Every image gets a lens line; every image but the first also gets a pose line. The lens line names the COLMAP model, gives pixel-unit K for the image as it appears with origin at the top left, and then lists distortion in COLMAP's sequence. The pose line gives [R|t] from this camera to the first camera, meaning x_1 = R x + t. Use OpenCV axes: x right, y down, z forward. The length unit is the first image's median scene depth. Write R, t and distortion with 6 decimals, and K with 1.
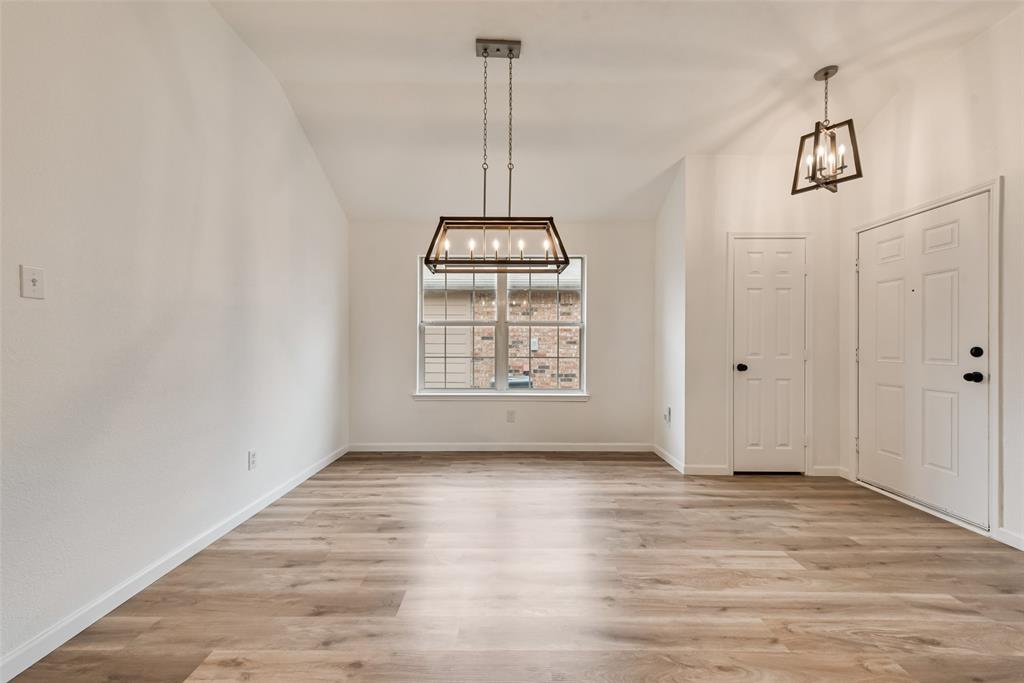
lens RADIAL K [[399.8, 0, 509.4], [0, 399.8, 344.9], [0, 0, 1]] dist [0.014320, -0.004649]
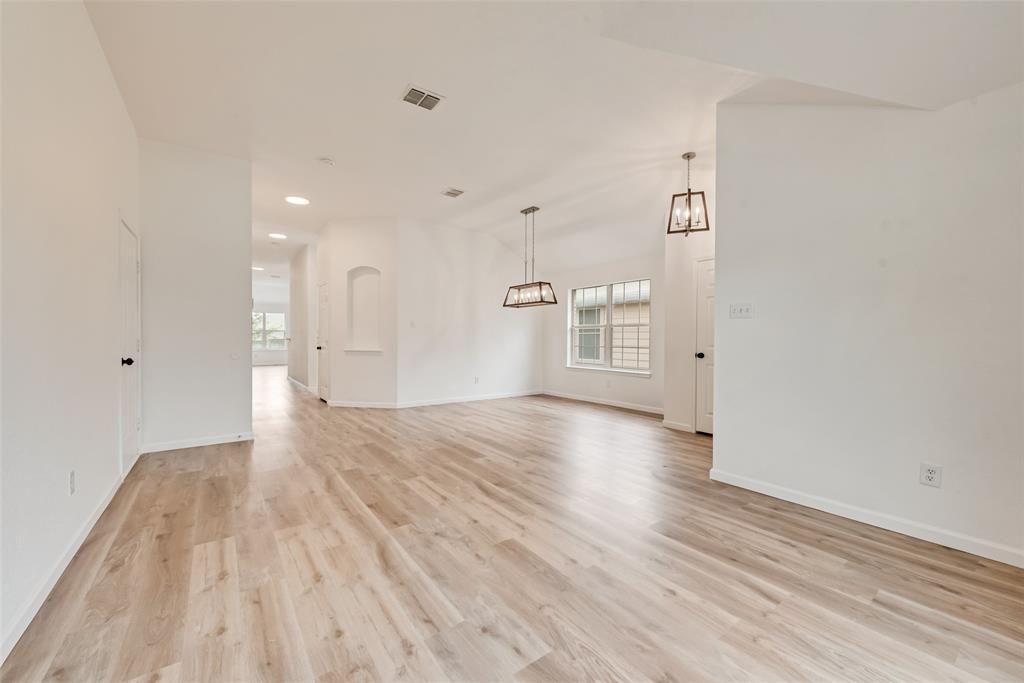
lens RADIAL K [[398.3, 0, 508.6], [0, 398.3, 342.0], [0, 0, 1]] dist [0.013418, -0.004850]
pose [[0.590973, 0.006882, -0.806662, 1.520745], [-0.005802, 0.999974, 0.004280, 0.009735], [0.806670, 0.002151, 0.590998, -0.393998]]
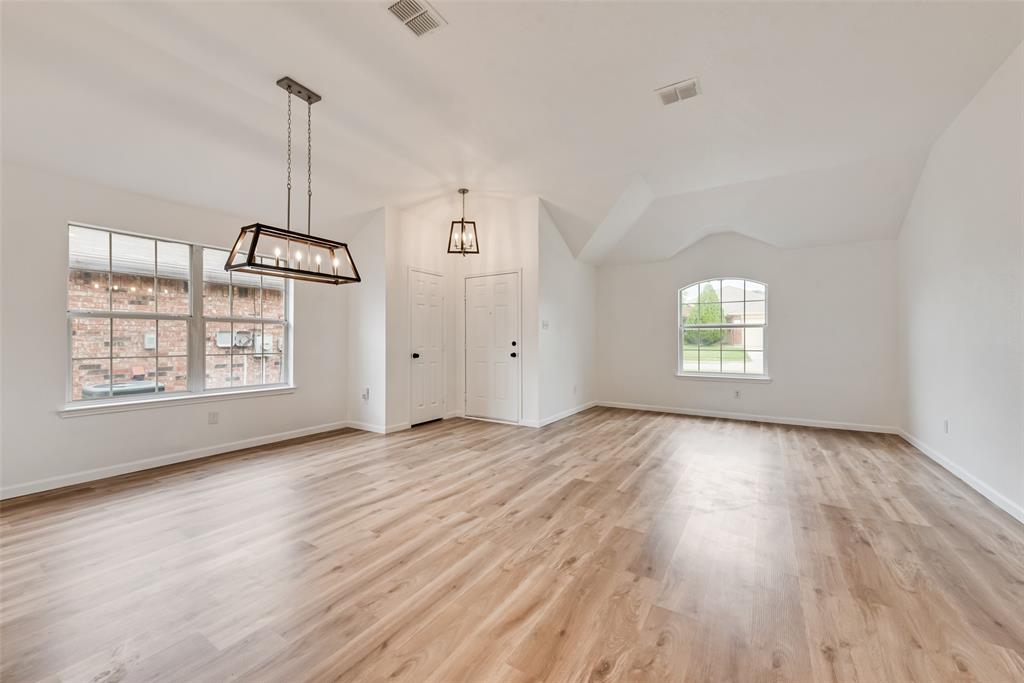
lens RADIAL K [[398.3, 0, 508.6], [0, 398.3, 342.0], [0, 0, 1]] dist [0.013418, -0.004850]
pose [[0.535483, -0.005549, 0.844528, -0.598783], [0.003966, 0.999984, 0.004055, -0.001116], [-0.844537, 0.001178, 0.535497, -0.126306]]
